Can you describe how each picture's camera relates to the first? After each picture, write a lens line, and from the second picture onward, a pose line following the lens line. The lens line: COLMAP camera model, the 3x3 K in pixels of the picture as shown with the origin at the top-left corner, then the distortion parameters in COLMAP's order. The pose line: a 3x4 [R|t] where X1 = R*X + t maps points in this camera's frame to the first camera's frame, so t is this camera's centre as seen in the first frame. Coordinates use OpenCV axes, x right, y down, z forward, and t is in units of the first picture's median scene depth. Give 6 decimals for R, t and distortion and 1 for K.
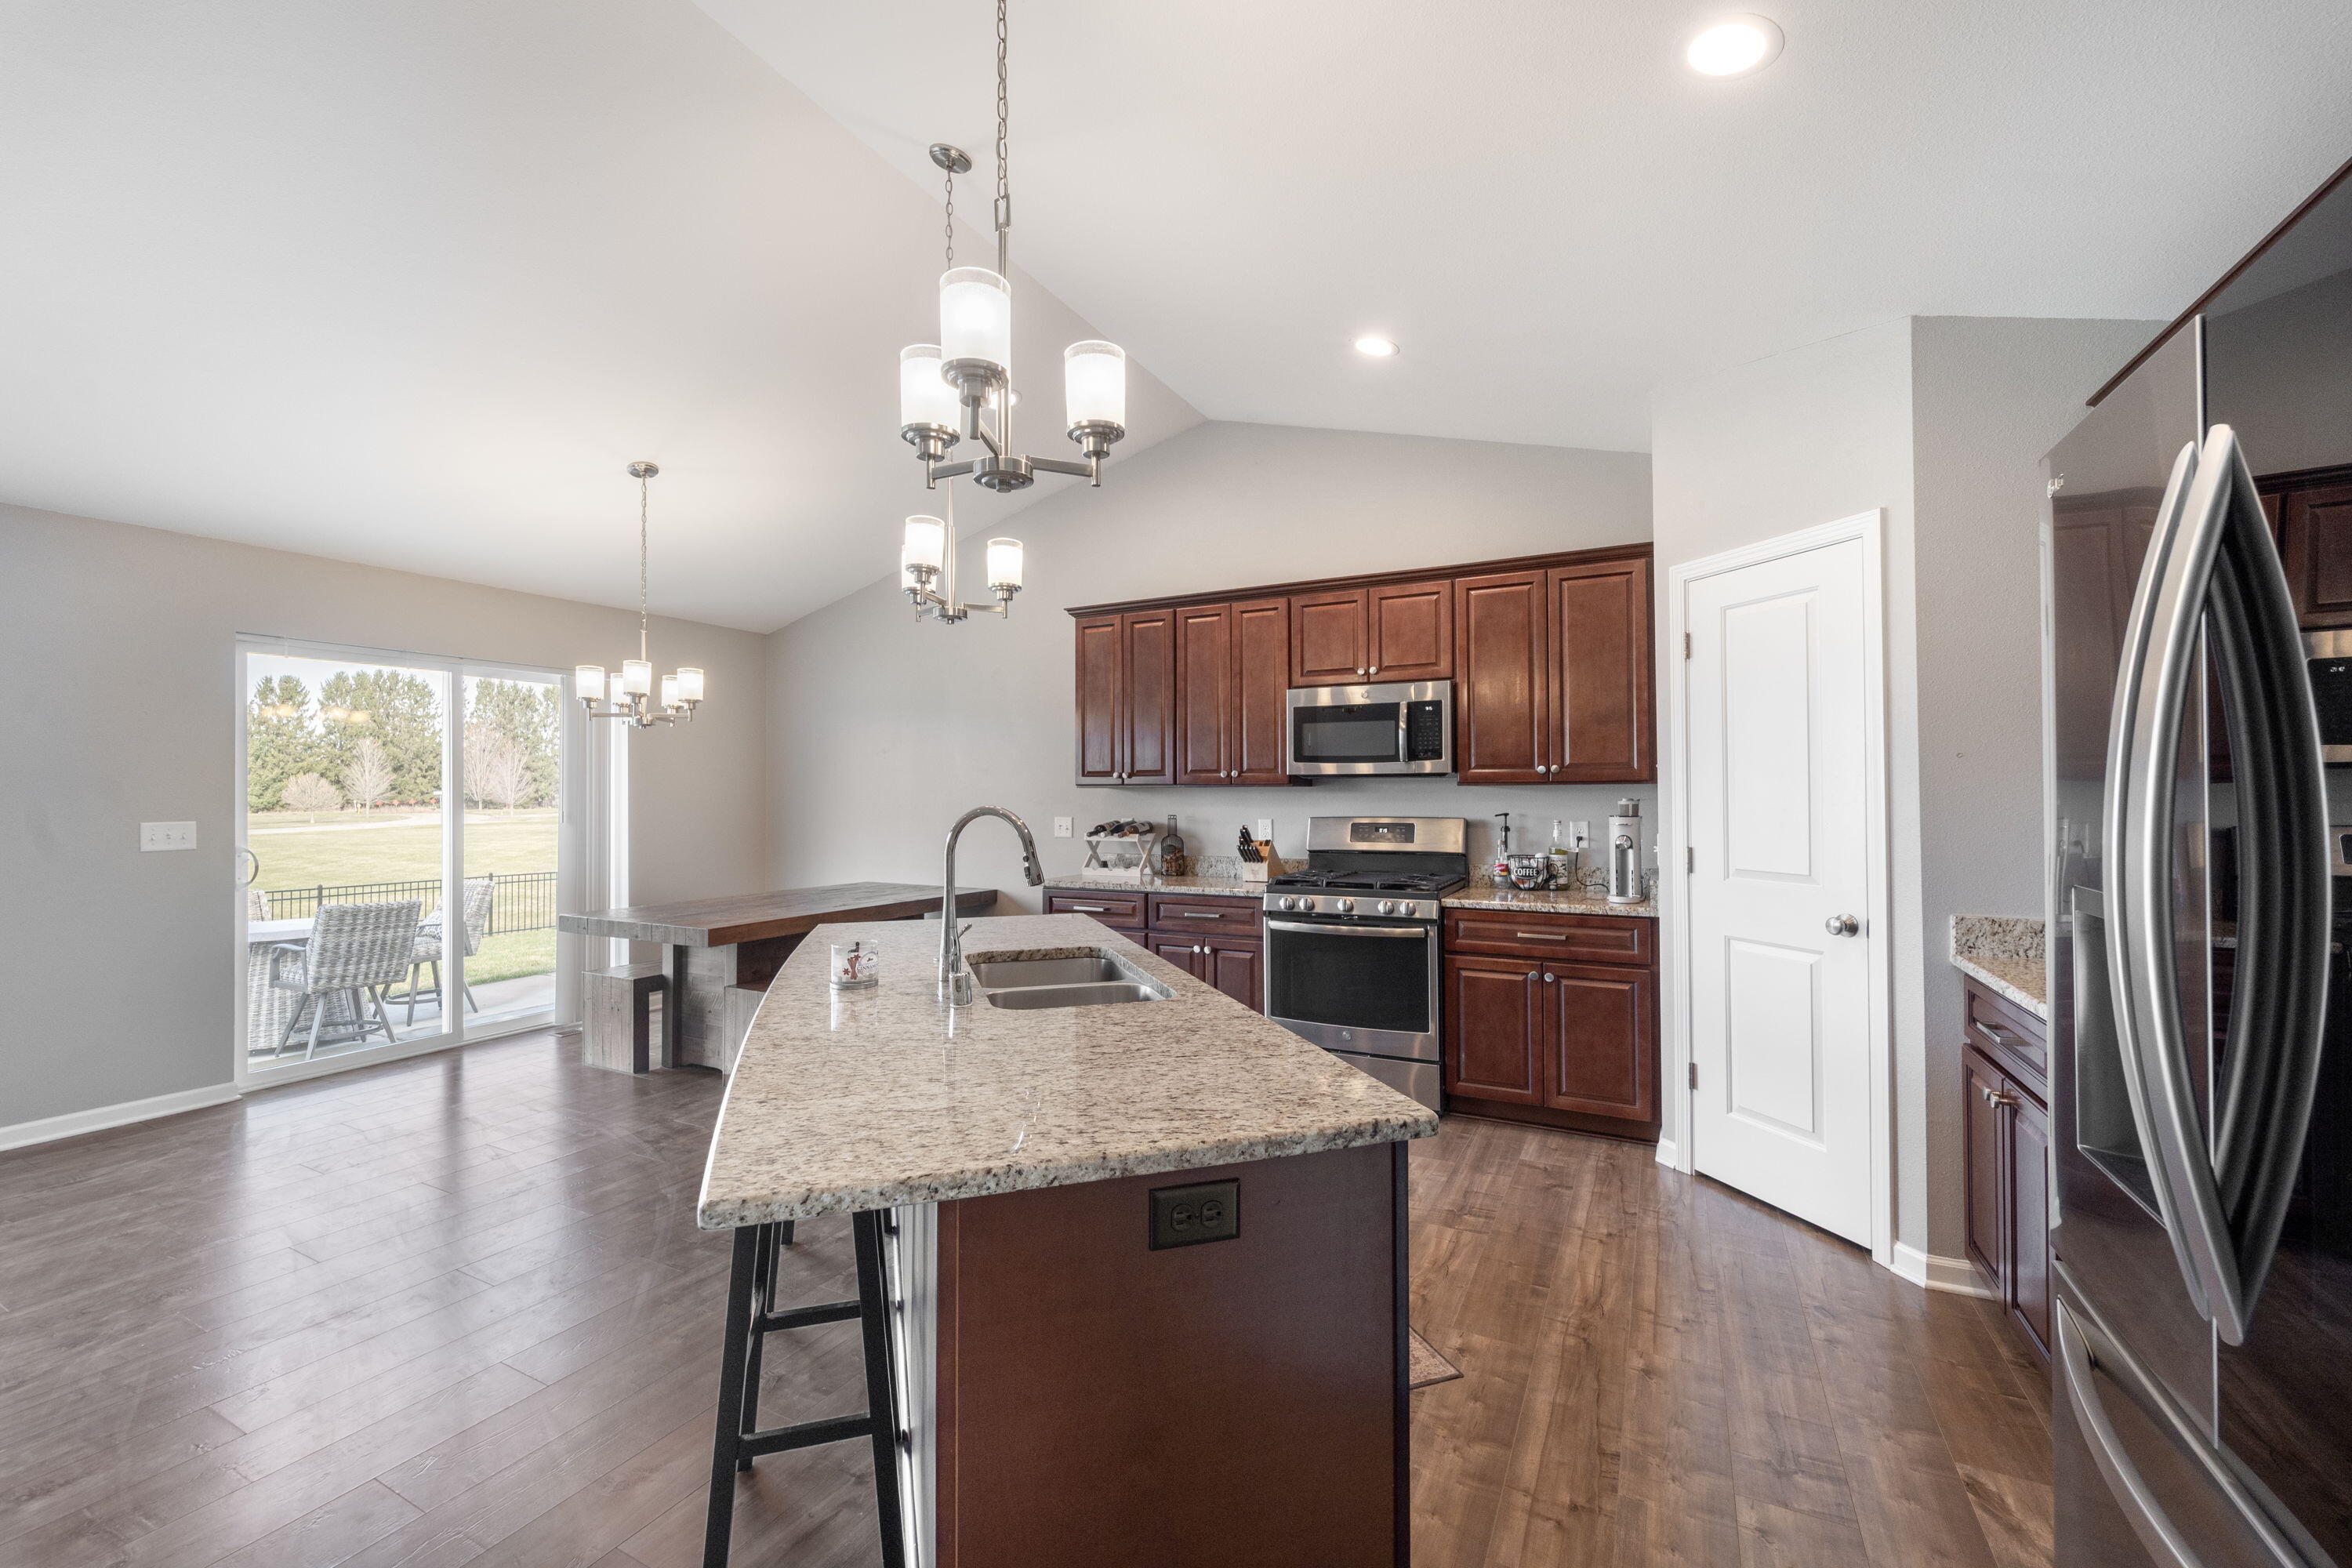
lens RADIAL K [[955.4, 0, 1181.7], [0, 955.4, 784.7], [0, 0, 1]] dist [-0.002901, -0.000407]
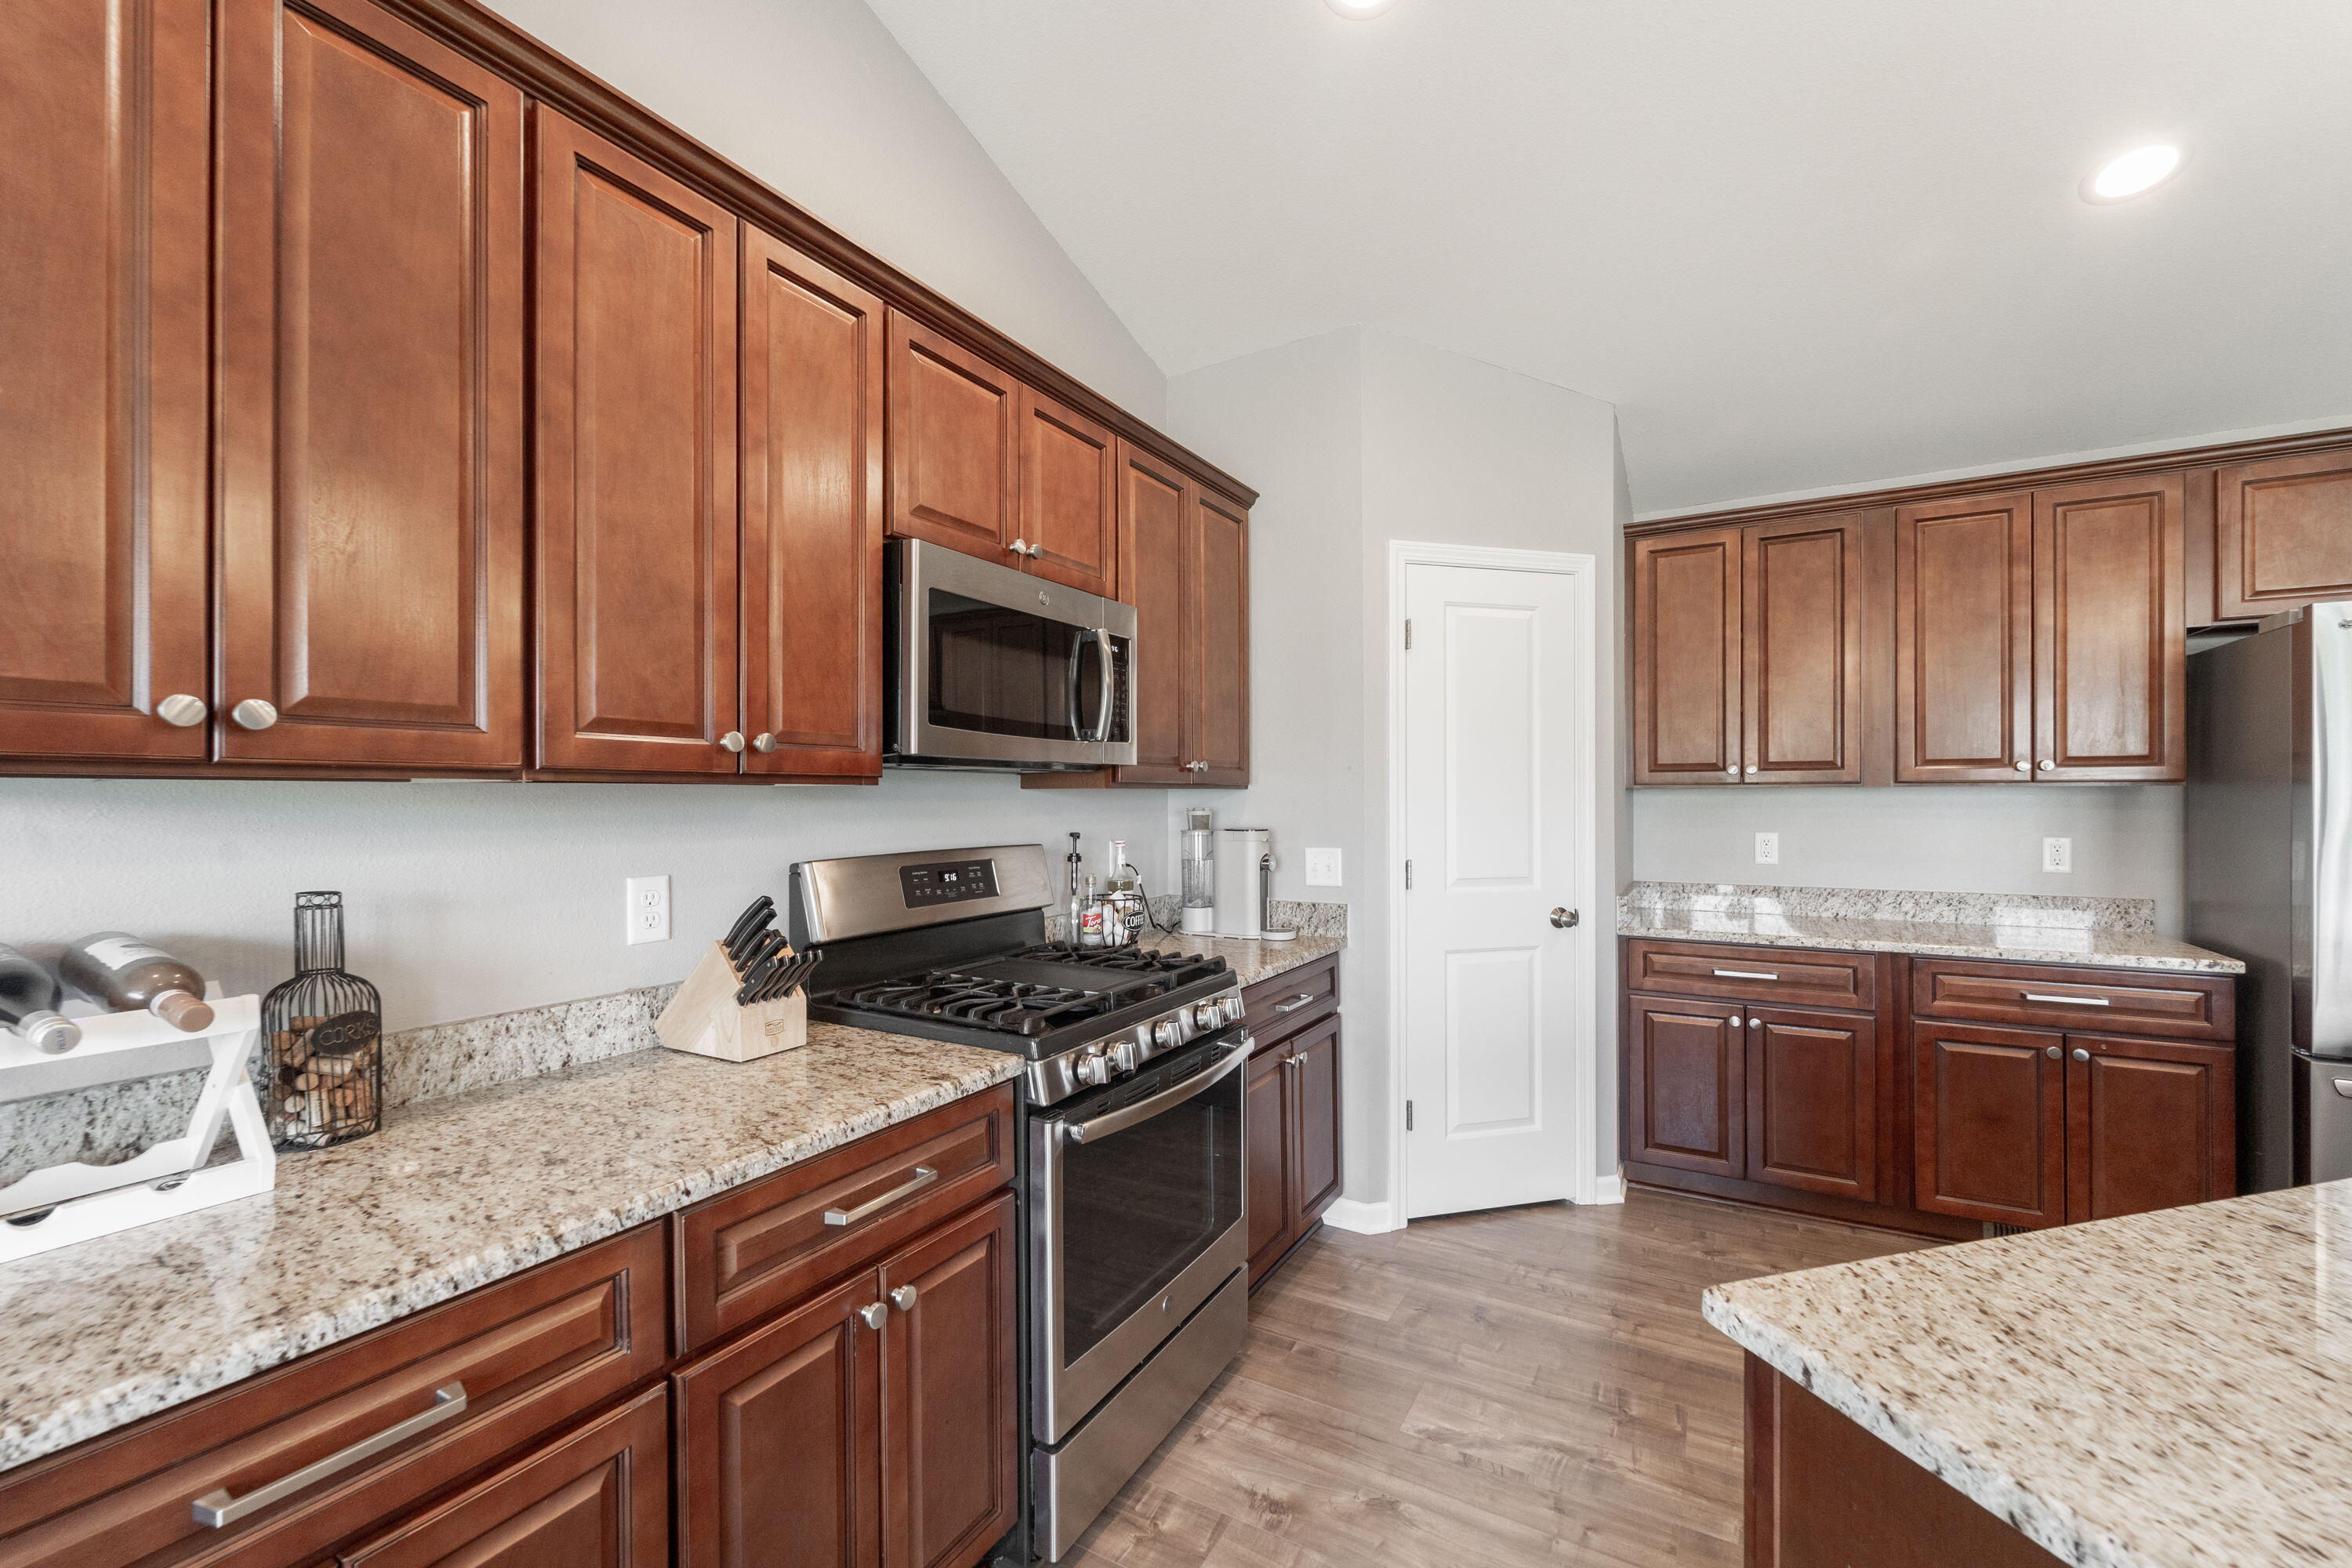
lens RADIAL K [[956.1, 0, 1178.0], [0, 956.1, 792.4], [0, 0, 1]] dist [0.000258, -0.000084]
pose [[0.047648, 0.007870, 0.998833, -0.285684], [-0.005868, 0.999954, -0.007599, 0.007901], [-0.998847, -0.005499, 0.047692, 0.898090]]
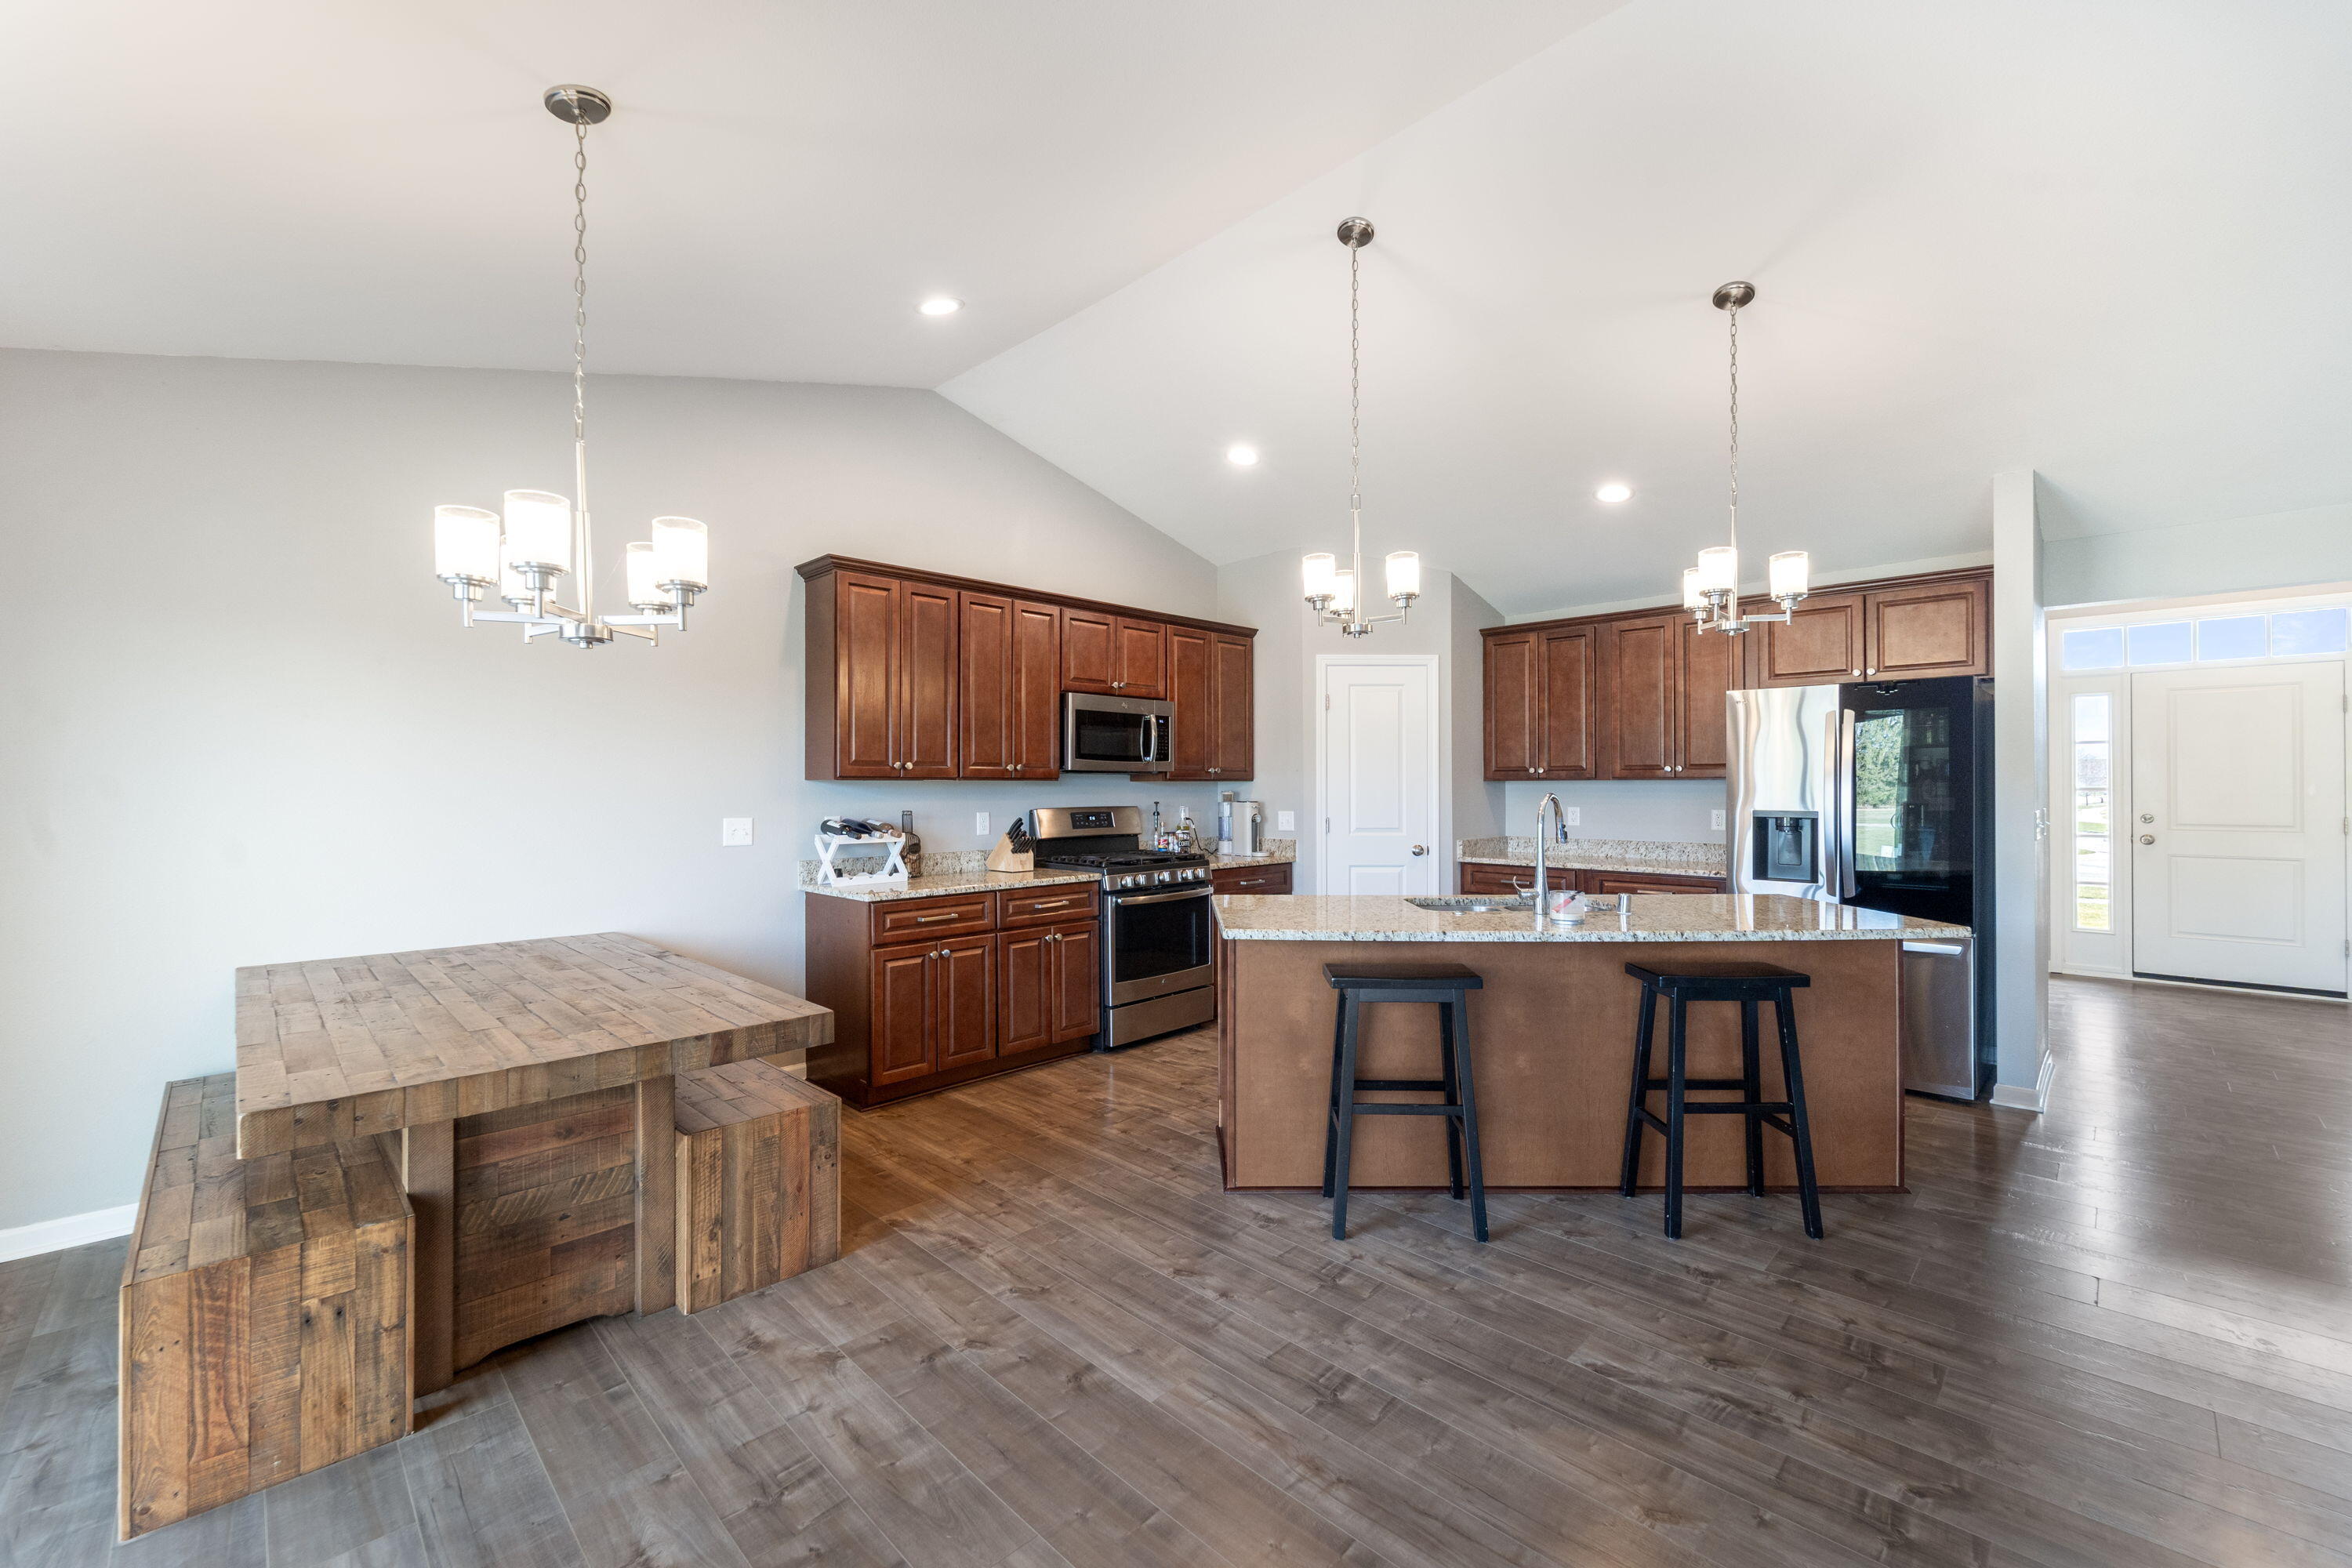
lens RADIAL K [[943.3, 0, 1176.0], [0, 943.3, 784.0], [0, 0, 1]] dist [-0.018247, -0.000022]
pose [[0.300949, 0.003490, 0.953634, -0.917479], [-0.008915, 0.999960, -0.000846, 0.006070], [-0.953599, -0.008247, 0.300968, 0.571021]]
